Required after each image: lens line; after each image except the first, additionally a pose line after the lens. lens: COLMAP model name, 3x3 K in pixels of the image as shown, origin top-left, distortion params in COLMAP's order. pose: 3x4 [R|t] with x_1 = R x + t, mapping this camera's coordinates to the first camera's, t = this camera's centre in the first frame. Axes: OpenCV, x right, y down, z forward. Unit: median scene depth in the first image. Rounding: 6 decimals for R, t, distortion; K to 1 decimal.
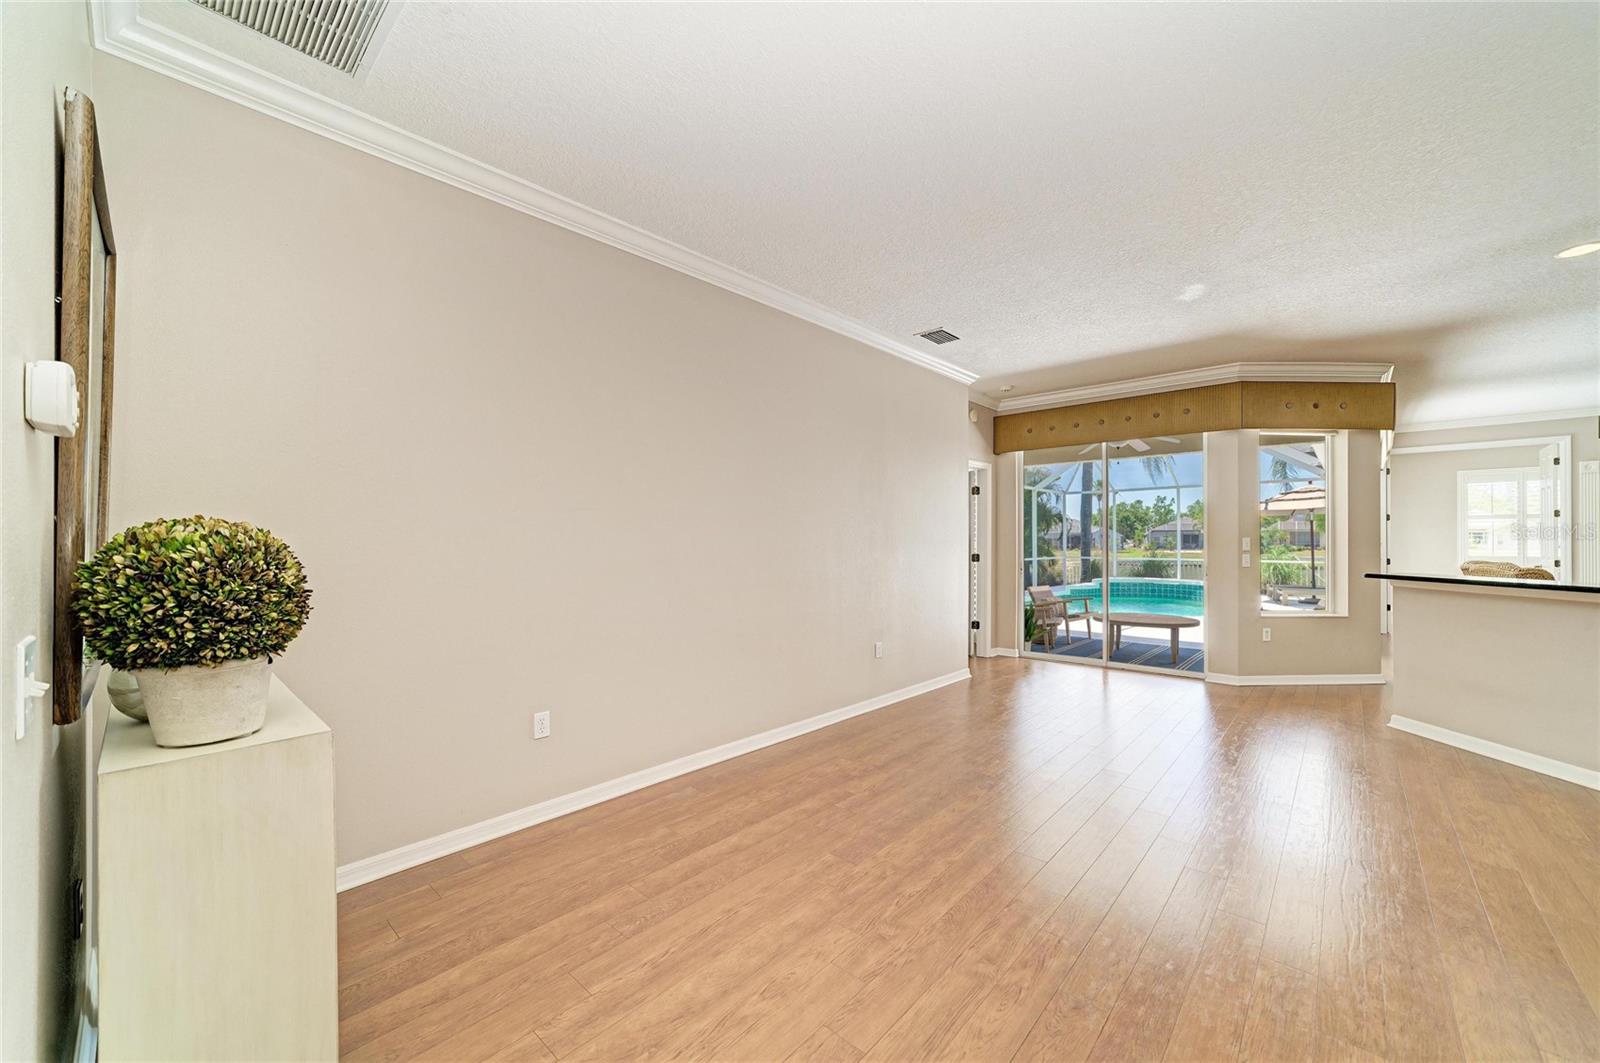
lens RADIAL K [[615.0, 0, 803.5], [0, 615.0, 539.9], [0, 0, 1]] dist [-0.022030, 0.007098]
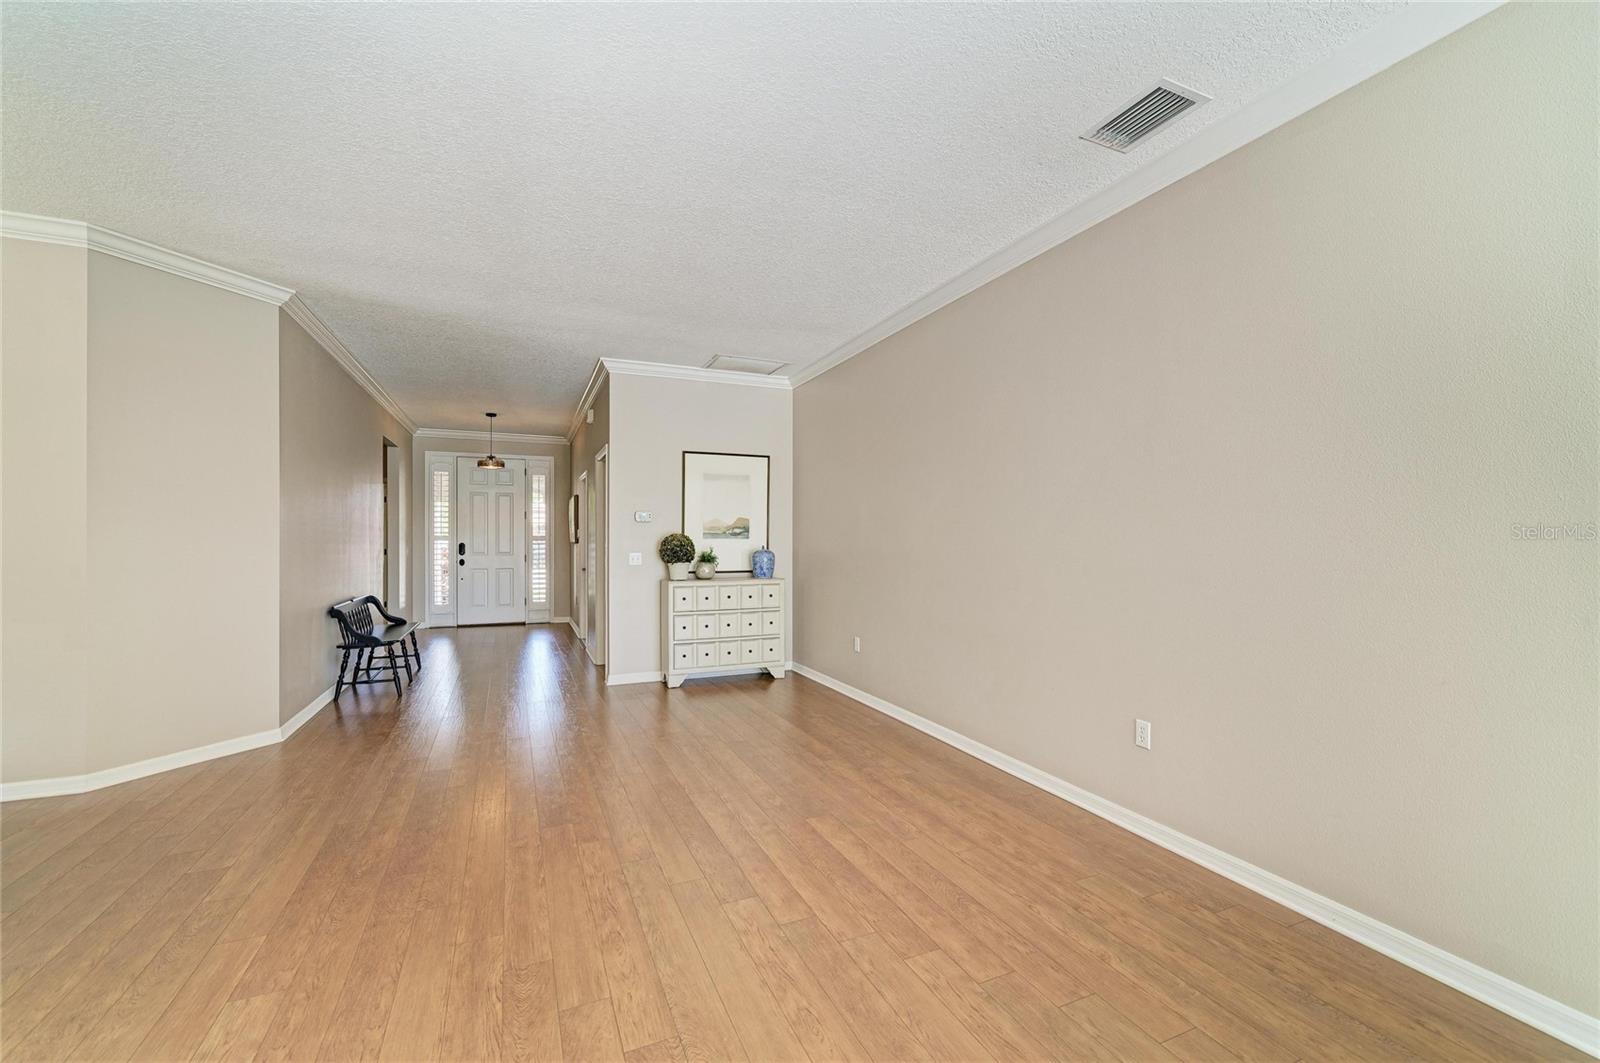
lens RADIAL K [[657.4, 0, 807.3], [0, 657.4, 540.7], [0, 0, 1]] dist [-0.019835, 0.000227]
pose [[-0.401464, 0.003881, -0.915867, 0.595123], [-0.000054, 0.999991, 0.004261, -0.000396], [0.915875, 0.001760, -0.401460, 0.717564]]
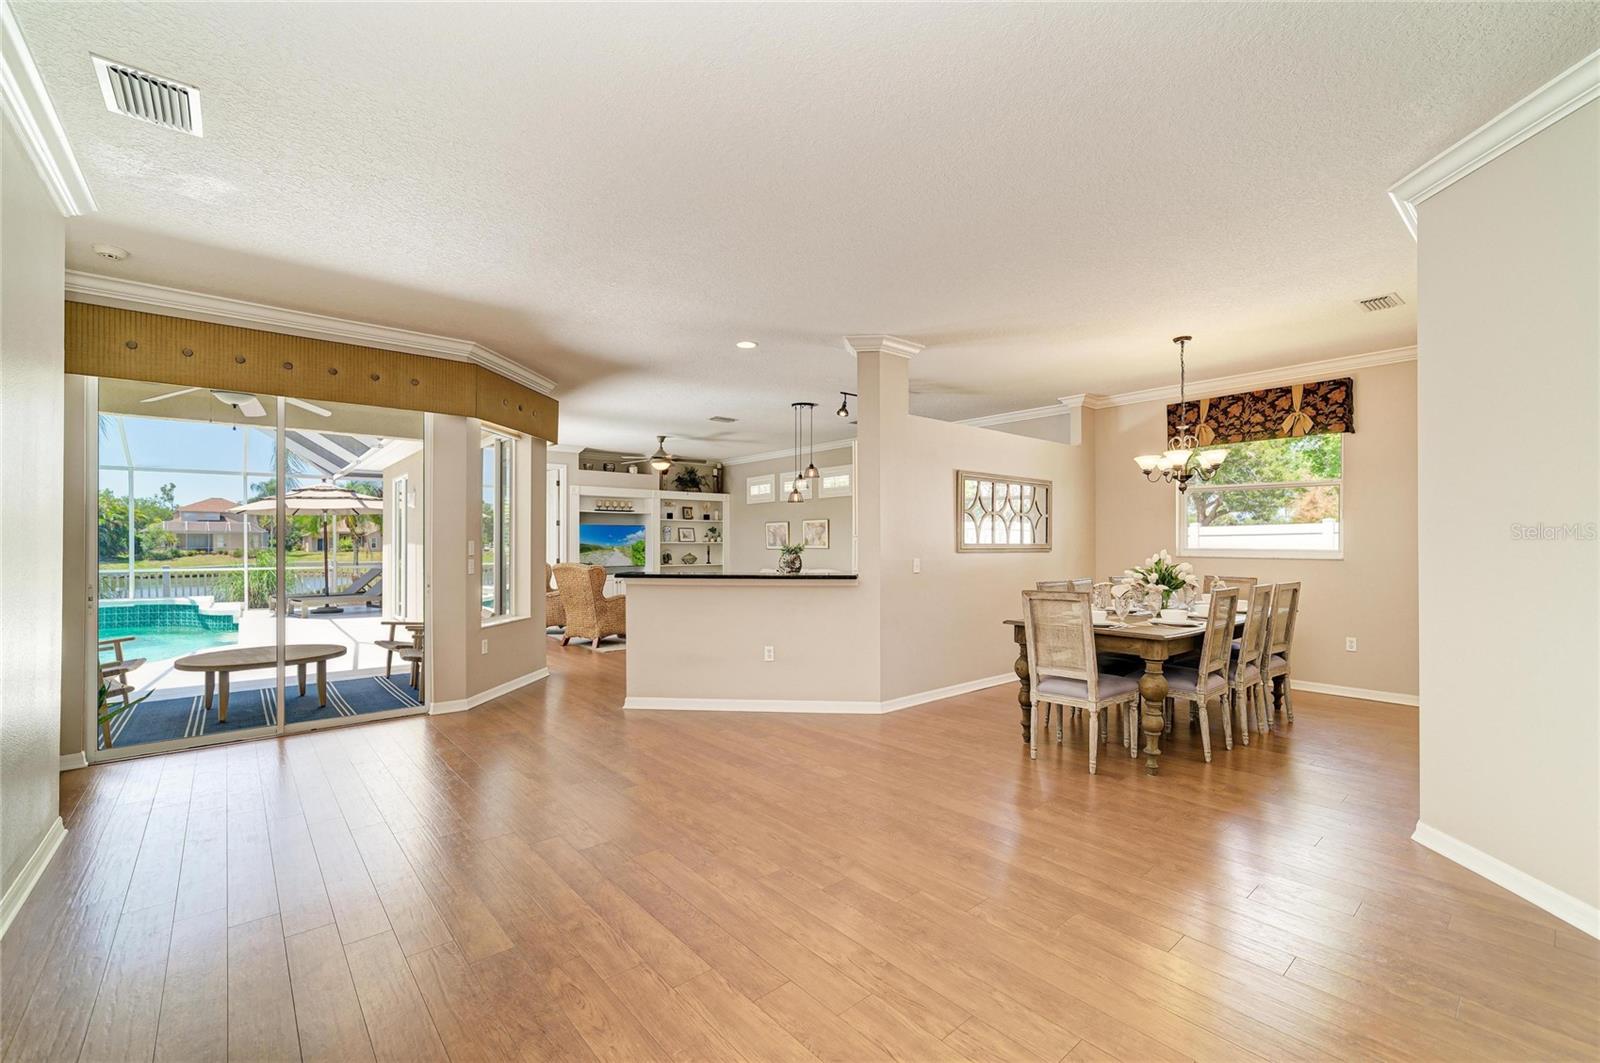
lens RADIAL K [[670.3, 0, 804.6], [0, 670.3, 539.3], [0, 0, 1]] dist [-0.001781, 0.000100]
pose [[0.121837, 0.006019, 0.992532, -0.156540], [-0.000696, 0.999982, -0.005978, -0.000523], [-0.992550, 0.000038, 0.121839, 0.340073]]
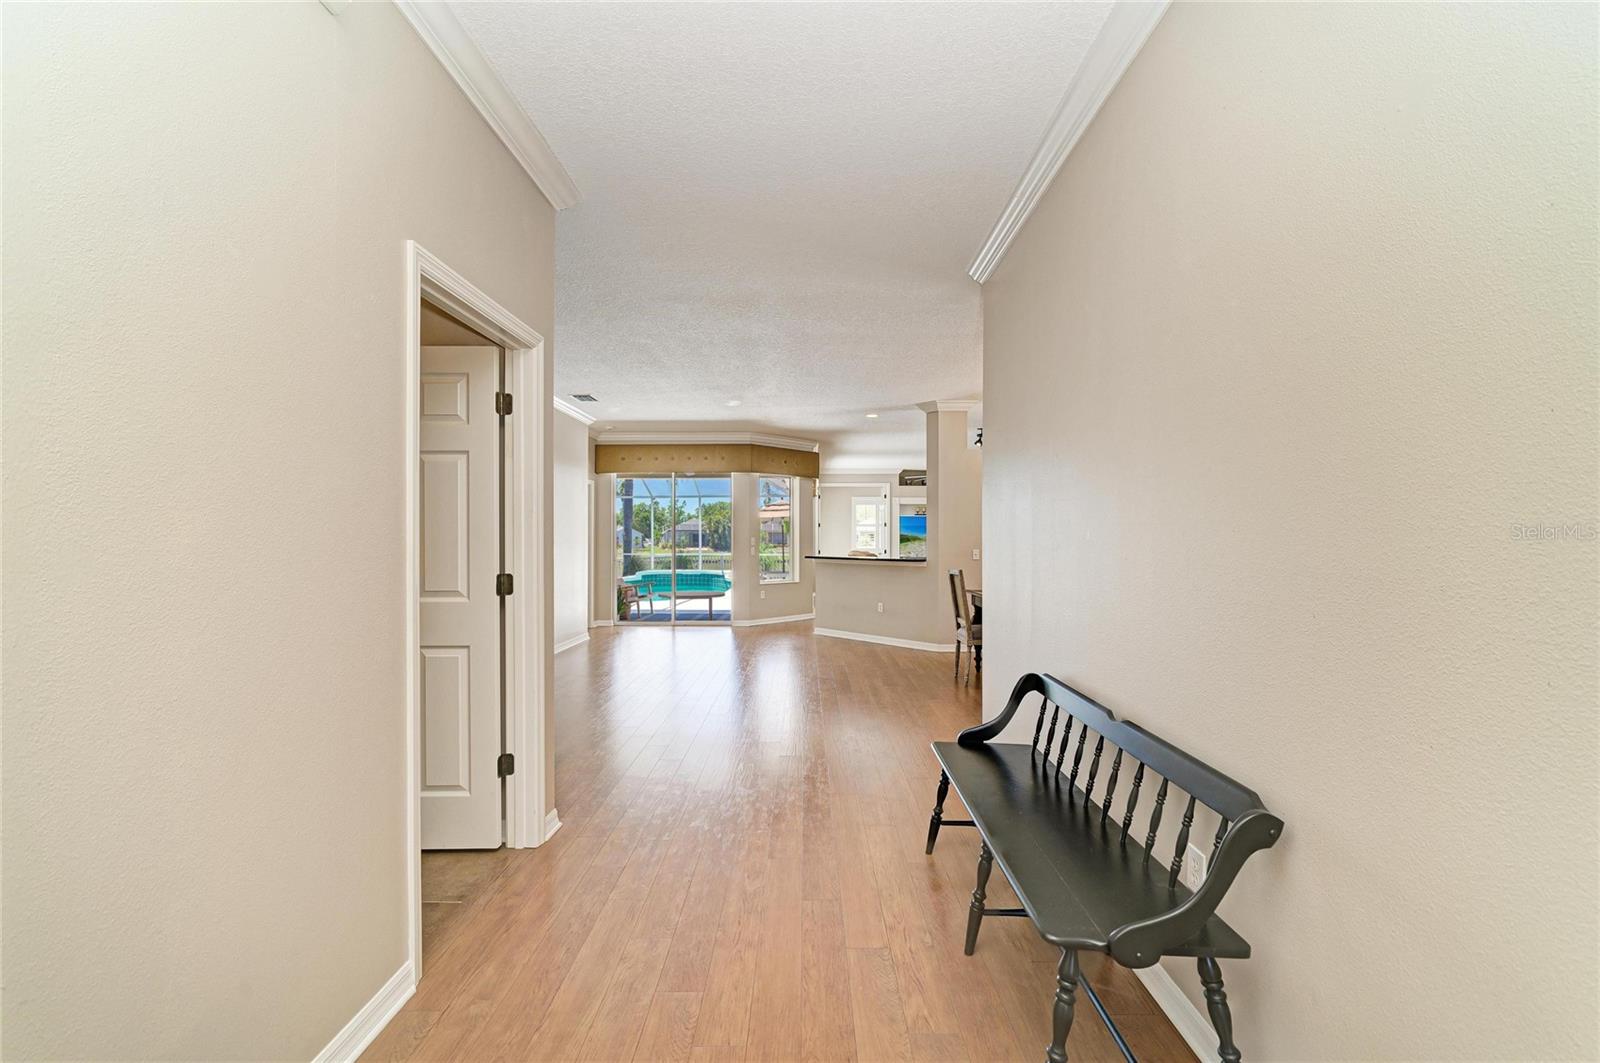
lens RADIAL K [[635.8, 0, 803.0], [0, 635.8, 539.3], [0, 0, 1]] dist [-0.007532, 0.000710]
pose [[0.745812, 0.001136, 0.666155, -0.284172], [-0.001980, 0.999998, 0.000511, 0.000267], [-0.666153, -0.001700, 0.745813, -0.336133]]
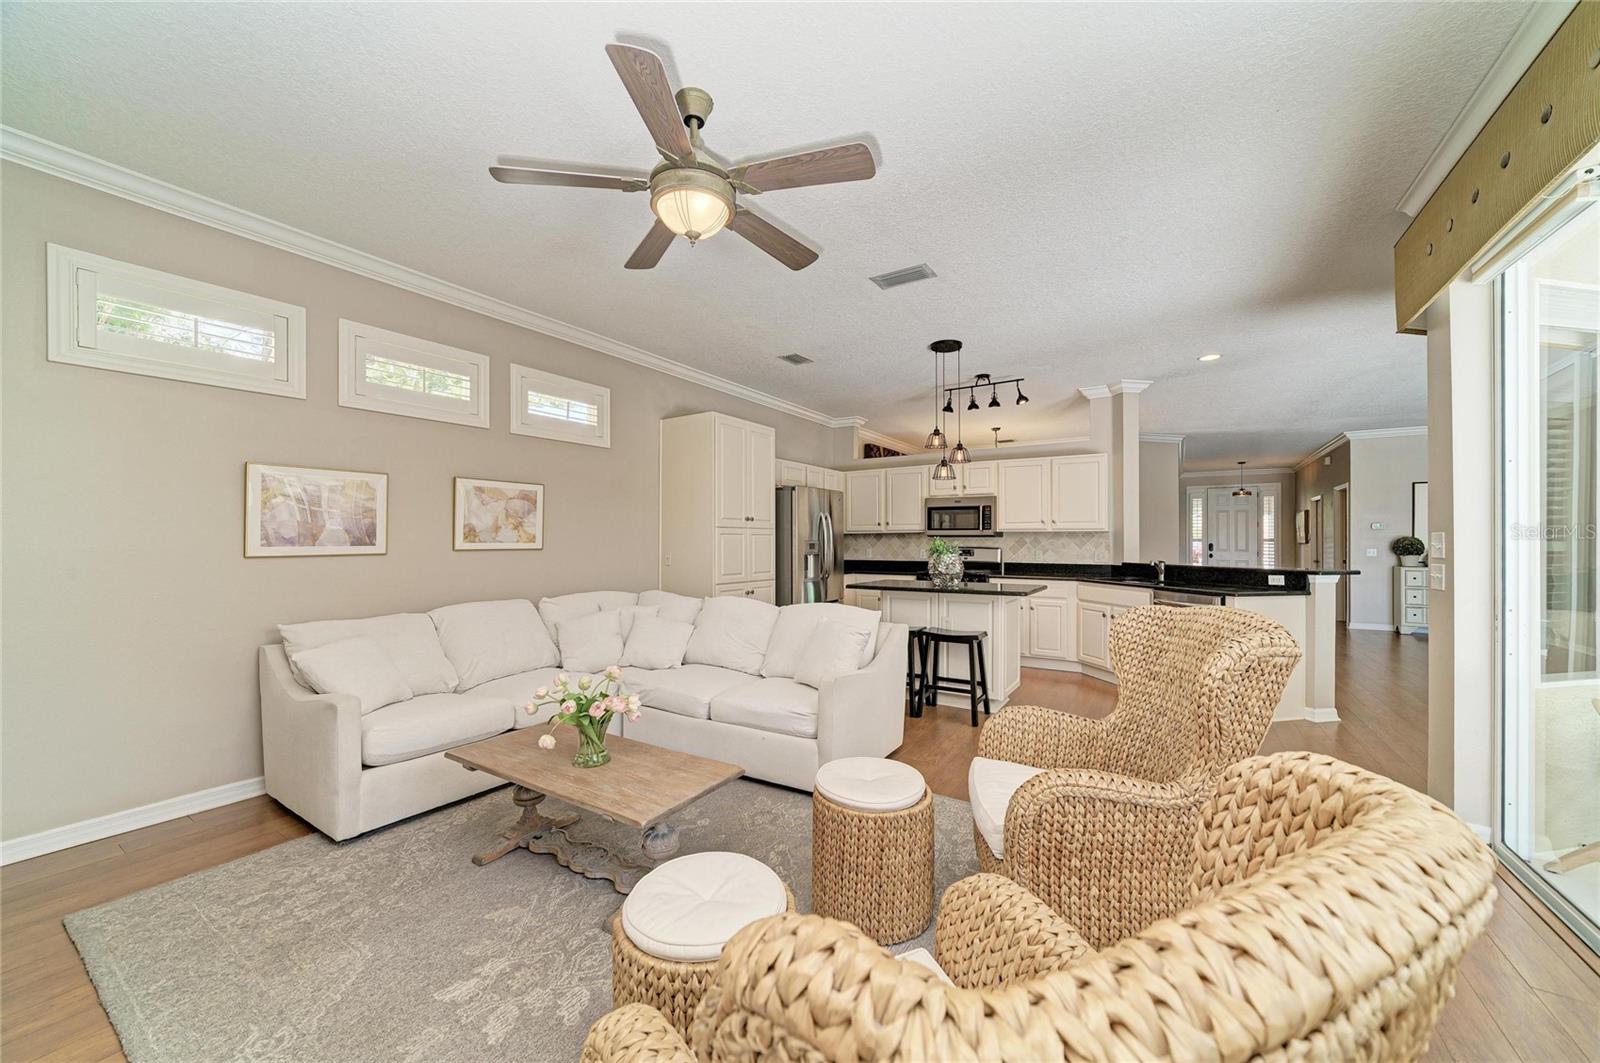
lens RADIAL K [[589.1, 0, 801.5], [0, 589.1, 539.4], [0, 0, 1]] dist [-0.022745, 0.006793]
pose [[-0.985257, -0.000286, -0.171081, 1.340325], [0.000217, 0.999996, -0.002920, 0.003216], [0.171081, -0.002914, -0.985253, 1.196193]]
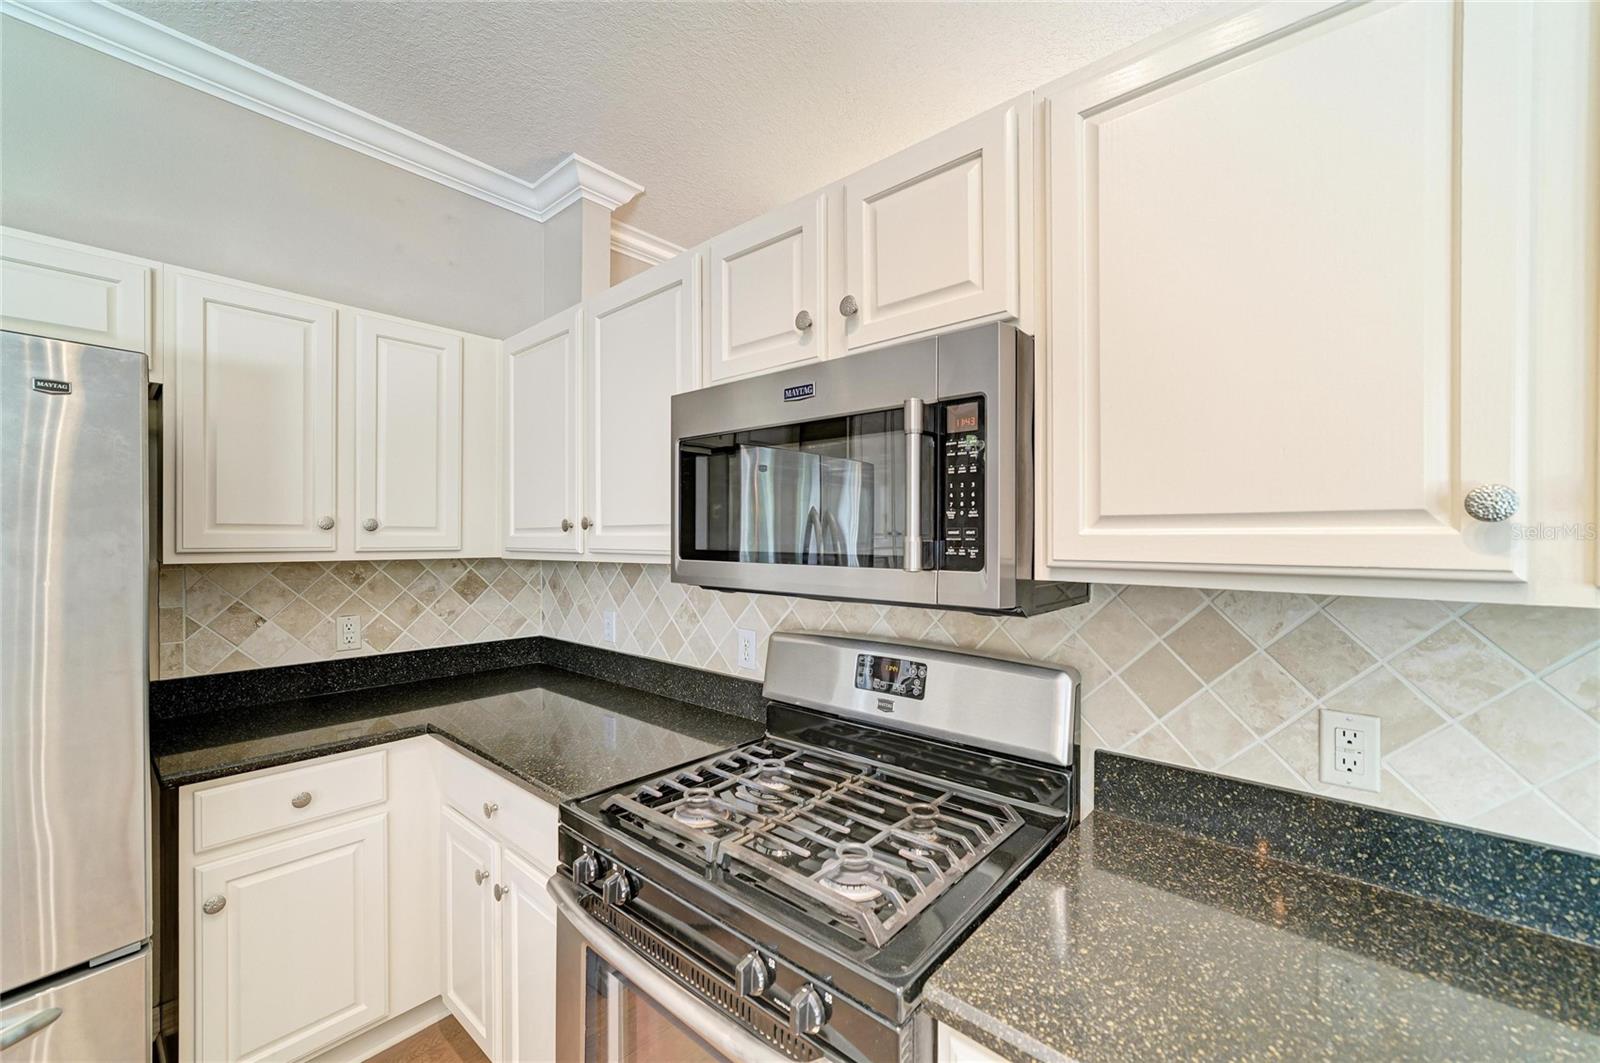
lens RADIAL K [[630.9, 0, 806.4], [0, 630.9, 537.3], [0, 0, 1]] dist [-0.001316, -0.000076]
pose [[-0.999296, -0.000847, -0.037502, 0.906026], [-0.000773, 0.999998, -0.001980, -0.023224], [0.037504, -0.001950, -0.999295, 0.424599]]
